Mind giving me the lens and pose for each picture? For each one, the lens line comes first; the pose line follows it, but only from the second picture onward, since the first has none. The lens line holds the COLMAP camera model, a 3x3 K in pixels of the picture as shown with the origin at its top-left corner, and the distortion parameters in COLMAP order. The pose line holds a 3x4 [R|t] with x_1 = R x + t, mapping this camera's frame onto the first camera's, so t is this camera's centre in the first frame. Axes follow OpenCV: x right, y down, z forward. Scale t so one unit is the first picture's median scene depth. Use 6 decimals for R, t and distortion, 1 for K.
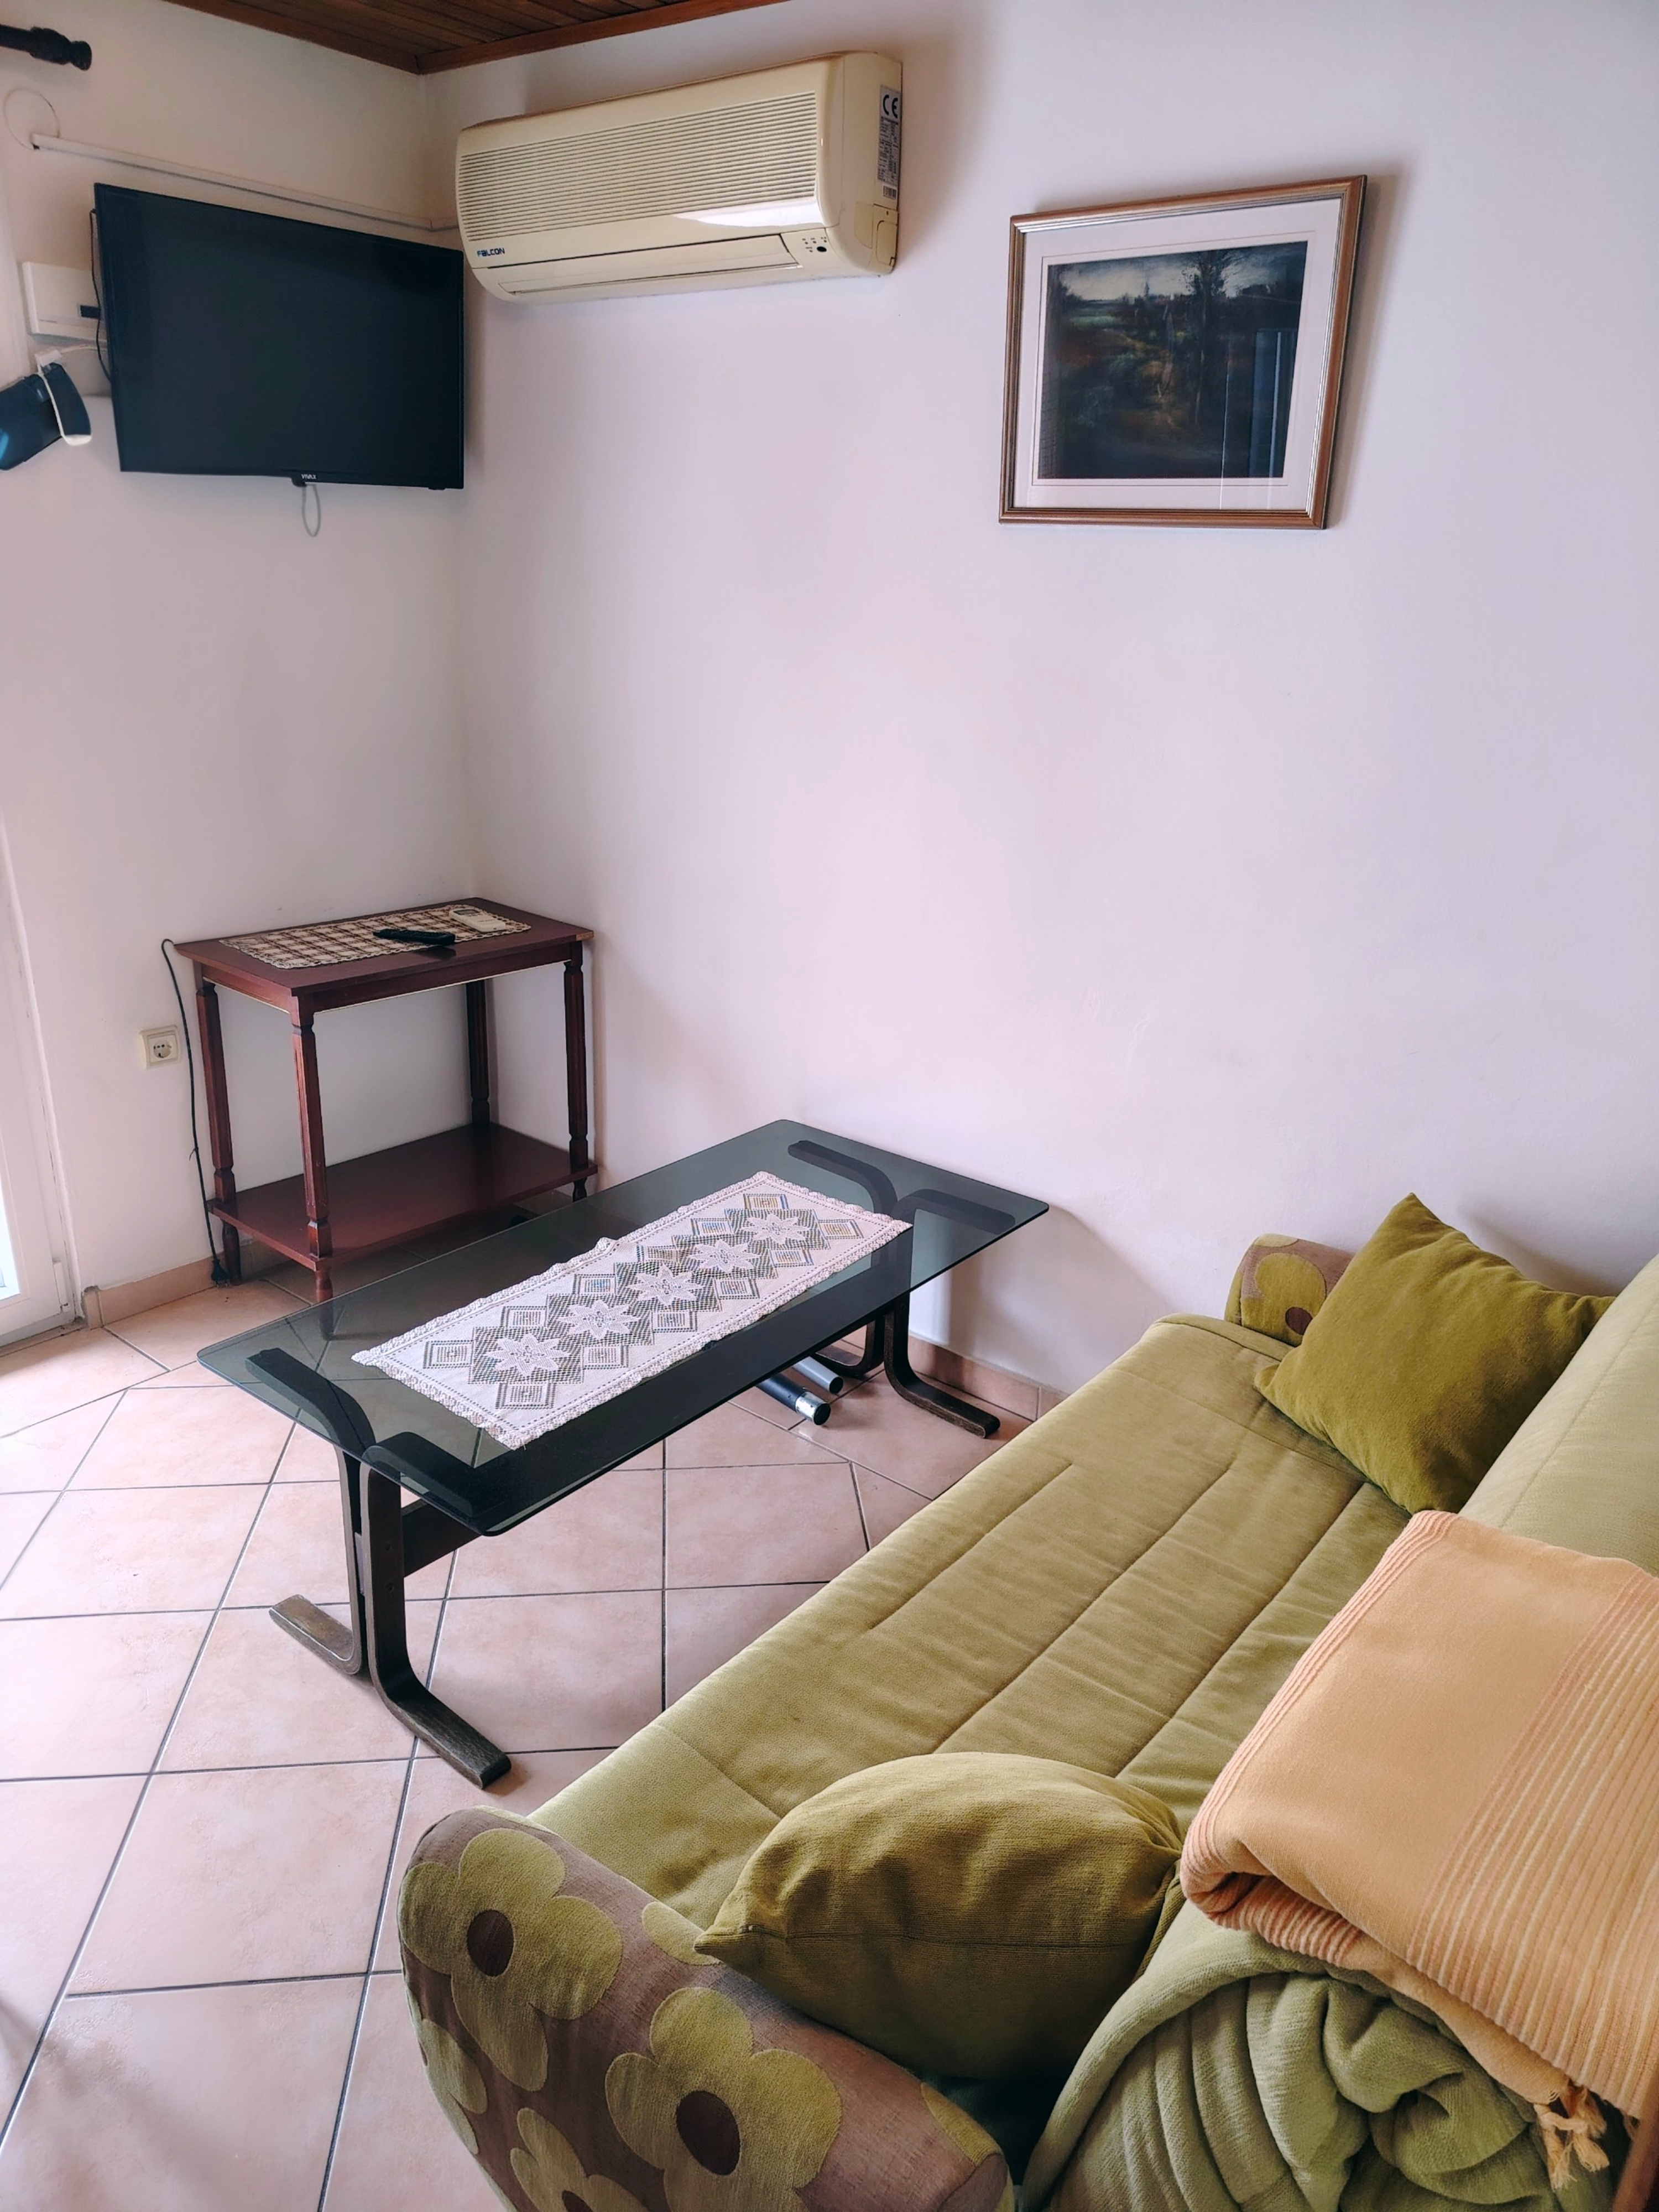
lens RADIAL K [[1566.1, 0, 831.0], [0, 1566.1, 1116.7], [0, 0, 1]] dist [0.059401, -0.065595]
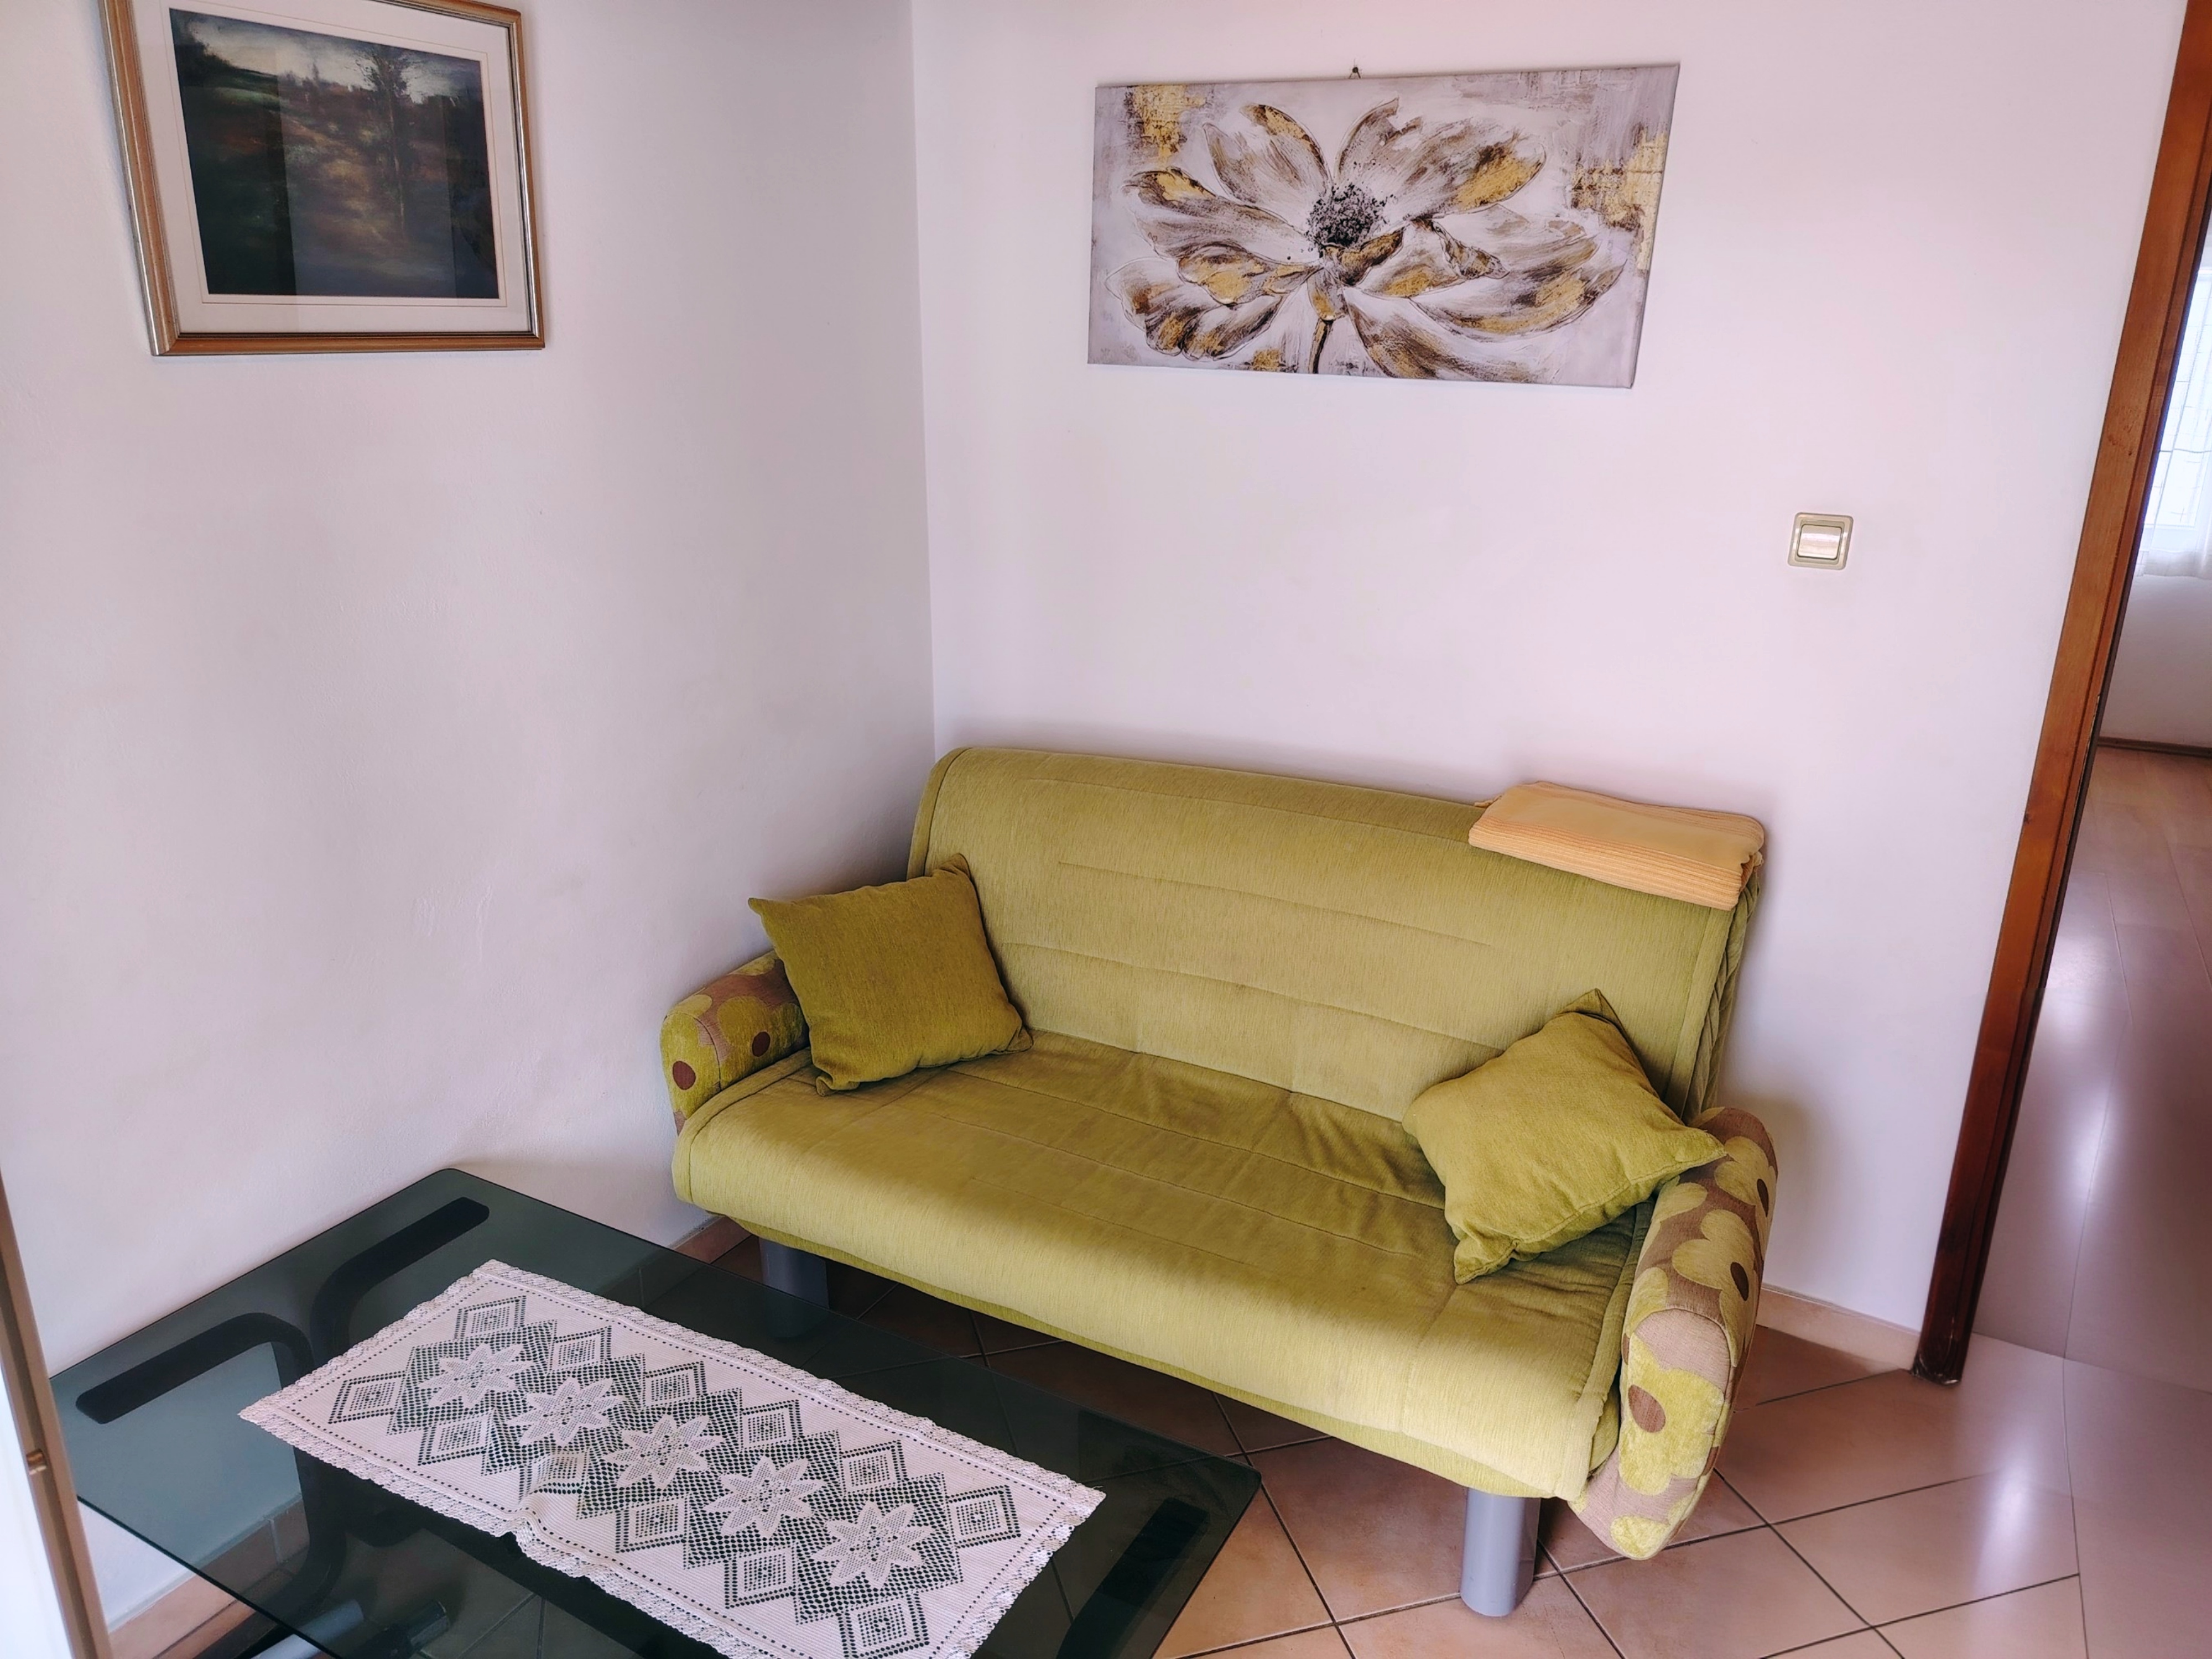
lens RADIAL K [[1566.1, 0, 1105.9], [0, 1566.1, 816.2], [0, 0, 1]] dist [0.059401, -0.065595]
pose [[-0.181425, -0.329284, 0.926638, -0.750701], [0.321474, 0.870647, 0.372328, -0.360451], [-0.929376, 0.365439, -0.052101, 0.801163]]
